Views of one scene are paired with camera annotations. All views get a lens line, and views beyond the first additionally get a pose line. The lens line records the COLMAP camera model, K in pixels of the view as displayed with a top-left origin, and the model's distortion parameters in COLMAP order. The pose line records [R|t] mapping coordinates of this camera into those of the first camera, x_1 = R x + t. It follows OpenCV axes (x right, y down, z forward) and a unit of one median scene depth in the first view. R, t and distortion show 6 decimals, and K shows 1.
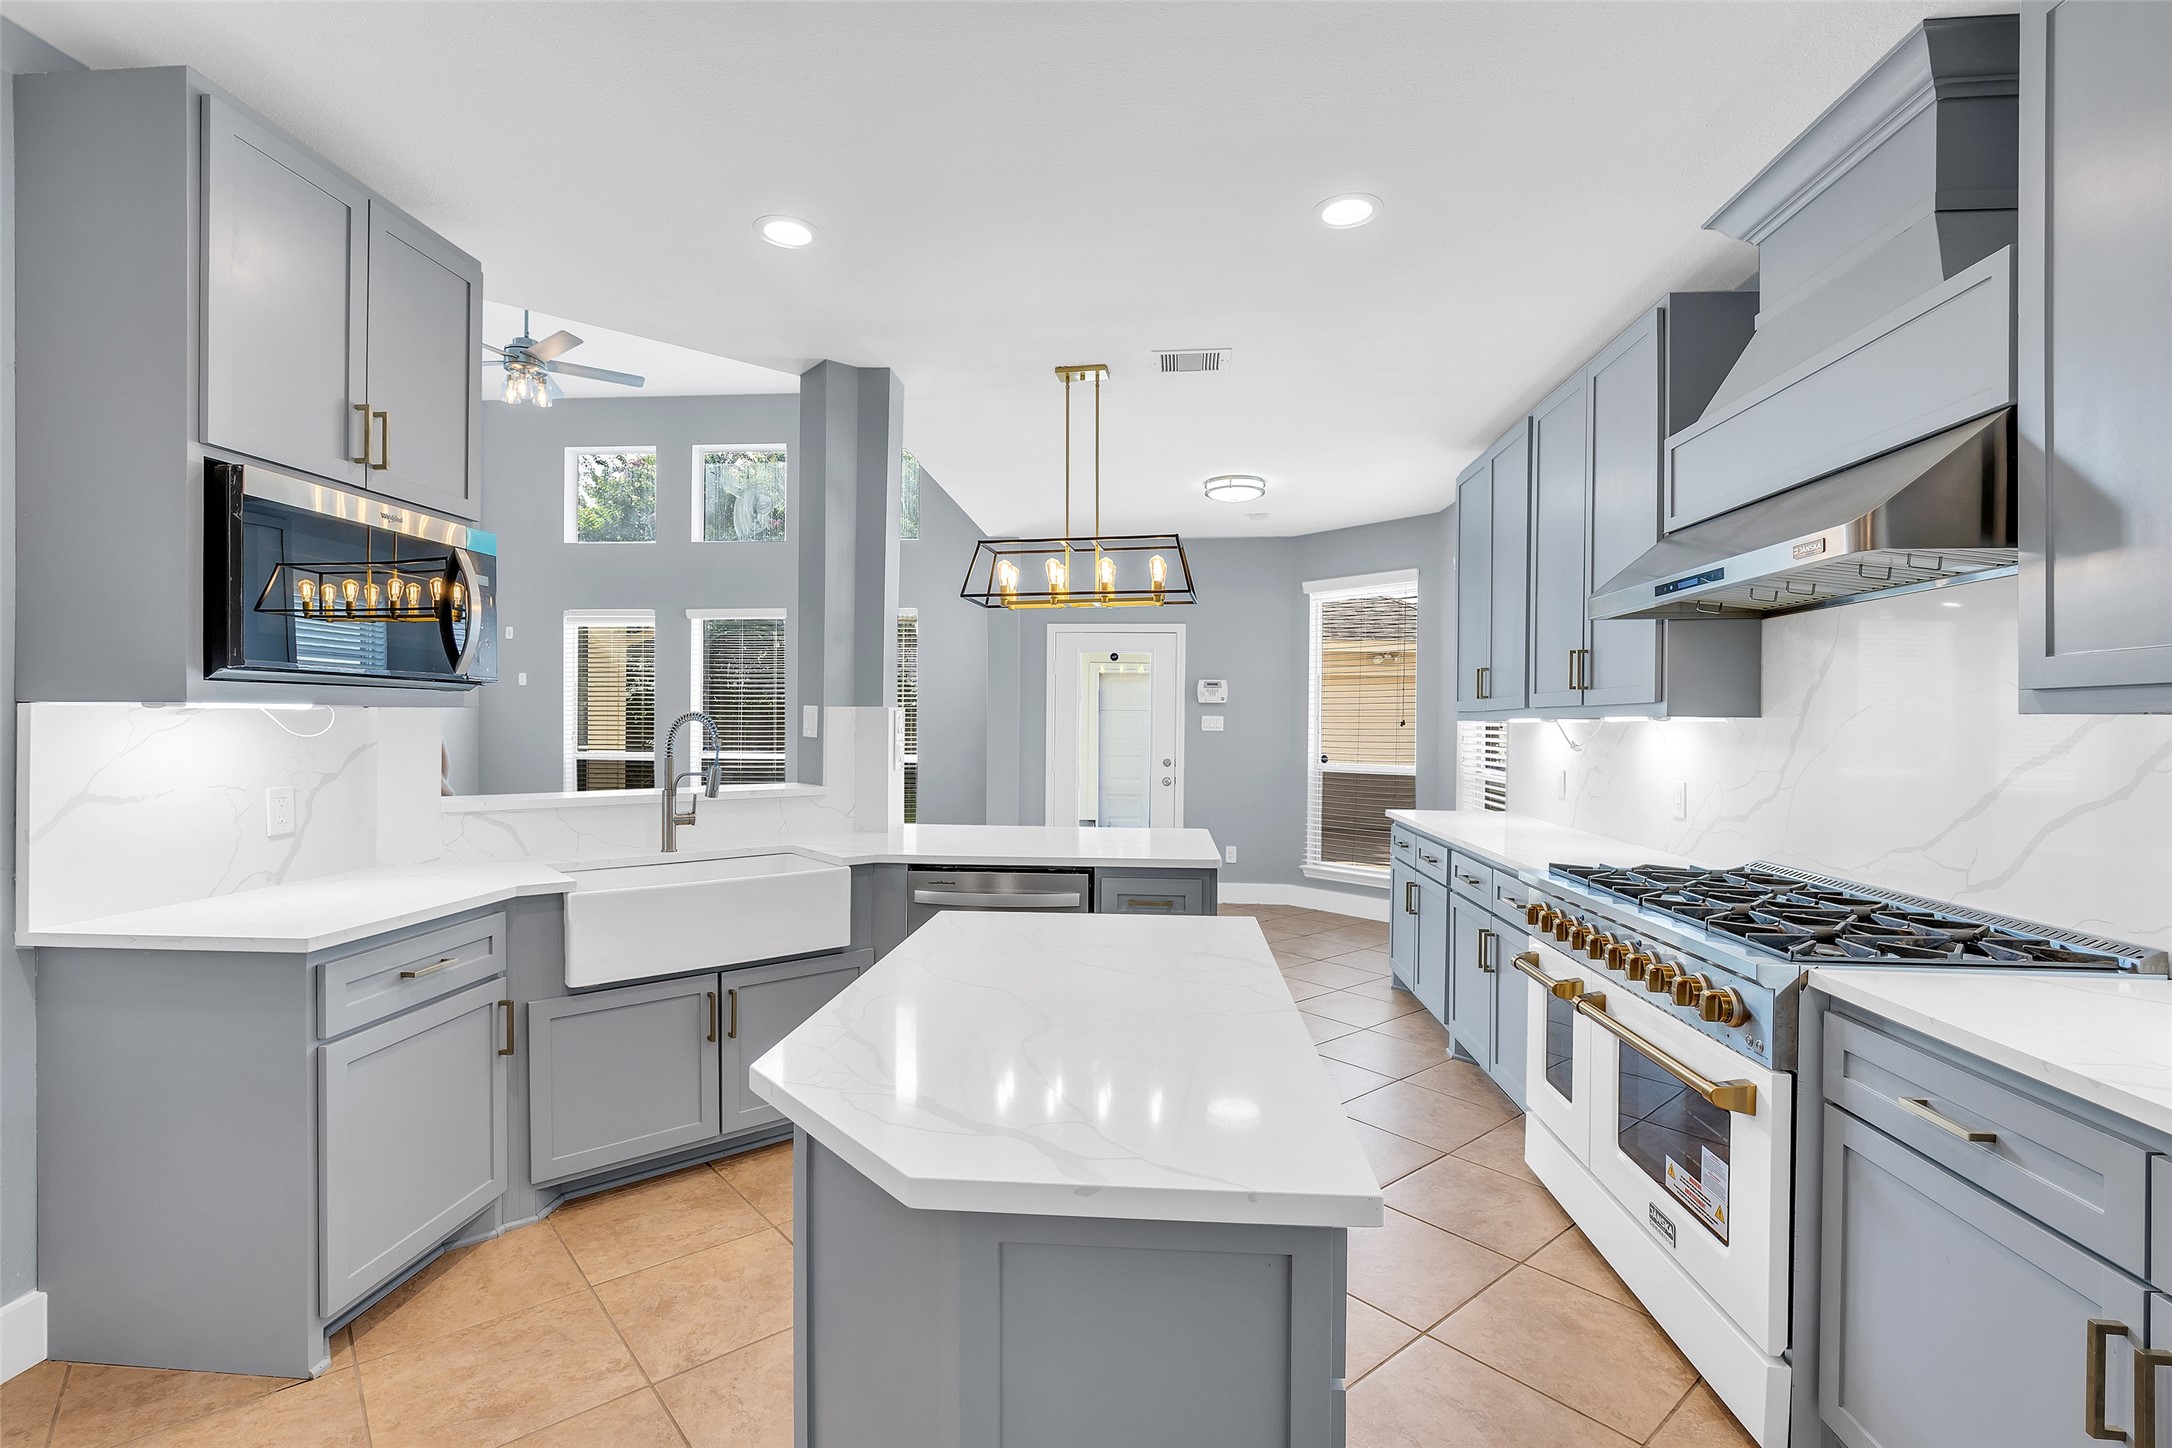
lens RADIAL K [[997.8, 0, 1077.2], [0, 997.8, 751.2], [0, 0, 1]] dist [-0.020216, 0.006674]
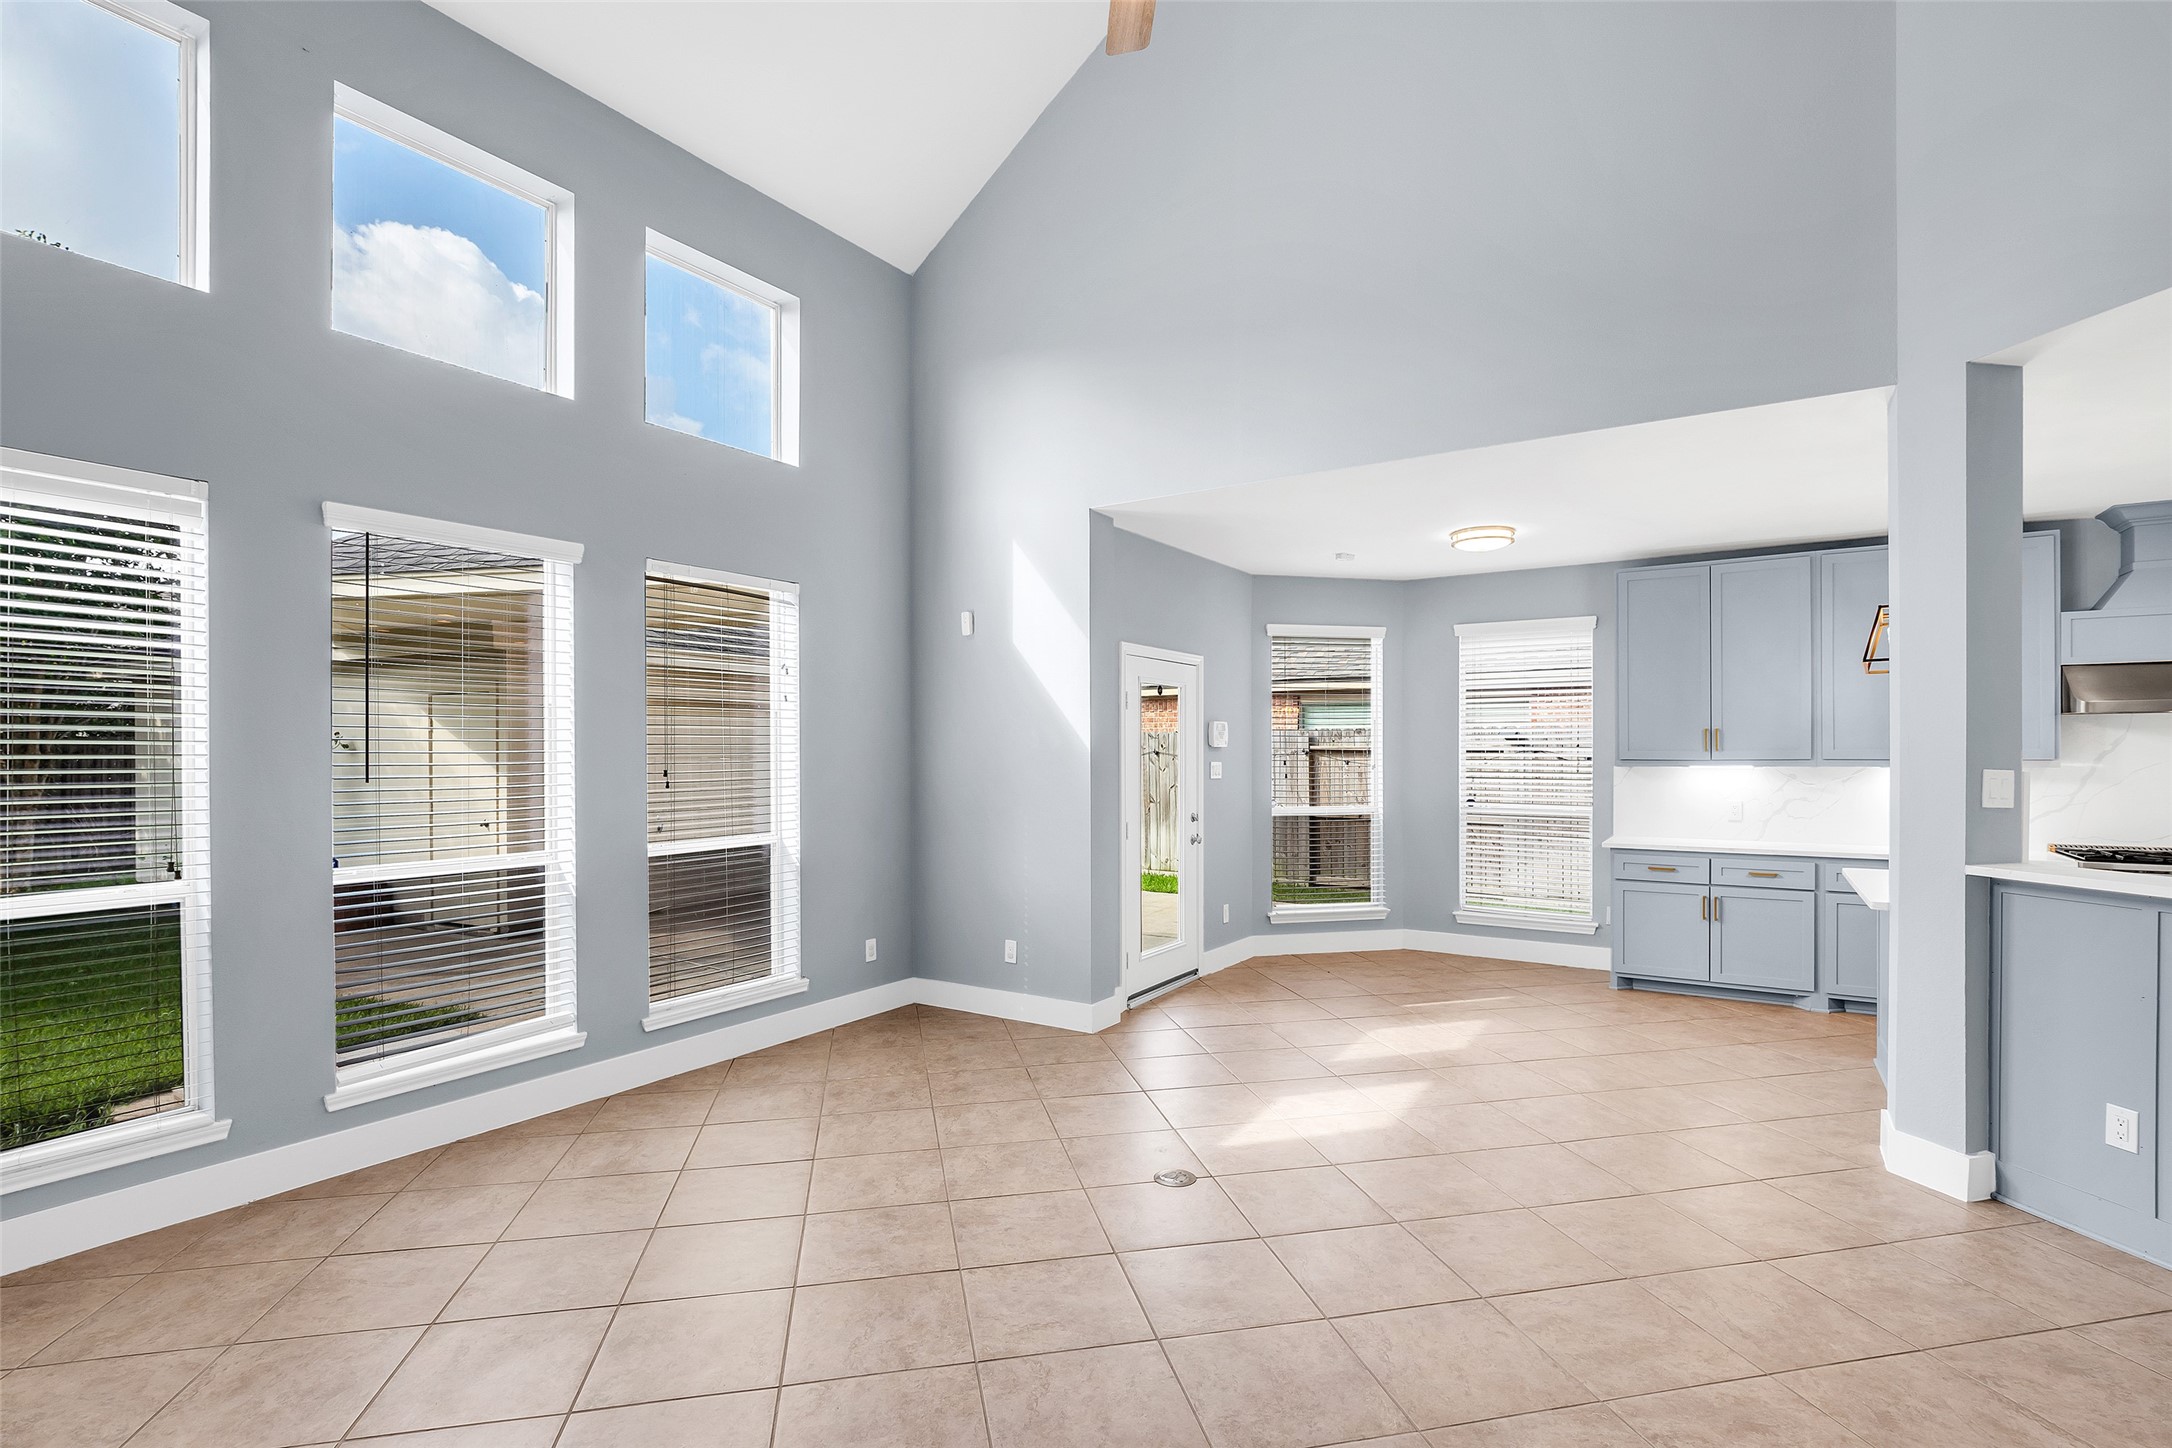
lens RADIAL K [[1045.3, 0, 1080.2], [0, 1045.3, 747.1], [0, 0, 1]] dist [-0.021721, 0.008420]
pose [[0.471382, -0.006440, 0.881906, -0.942707], [0.031945, 0.999442, -0.009776, -0.054867], [-0.881350, 0.032781, 0.471324, 0.848295]]
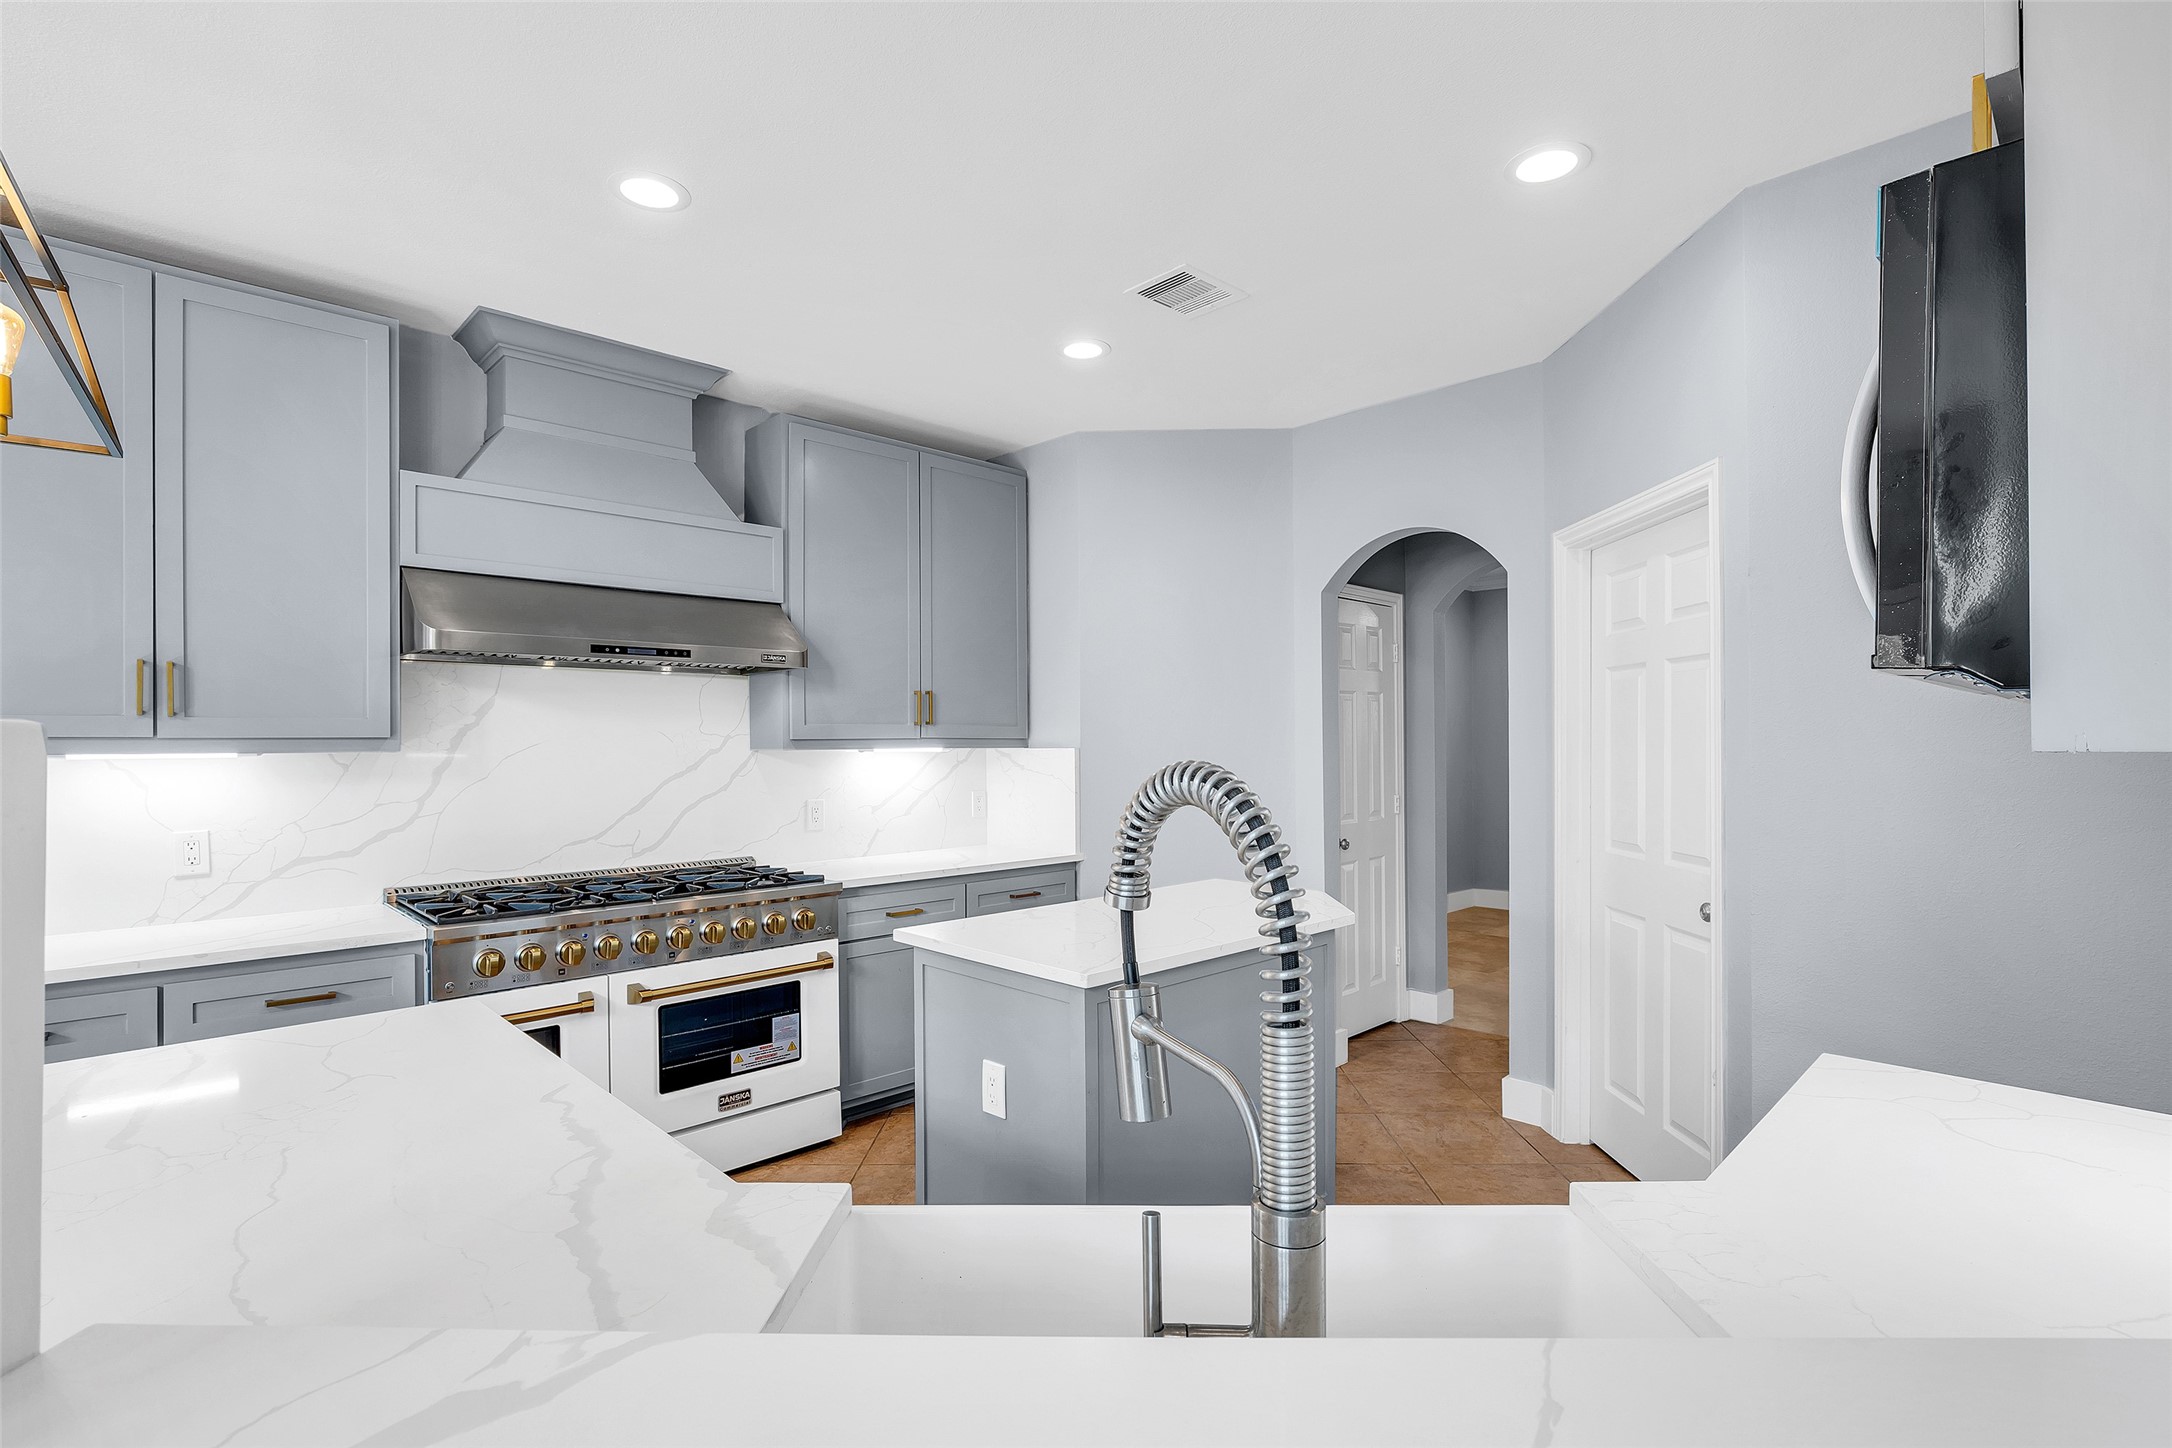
lens RADIAL K [[997.8, 0, 1077.2], [0, 997.8, 751.2], [0, 0, 1]] dist [-0.020216, 0.006674]
pose [[-0.753755, -0.005140, 0.657136, -0.276515], [0.020742, 0.999285, 0.031608, -0.025901], [-0.656828, 0.037455, -0.753109, 0.656069]]
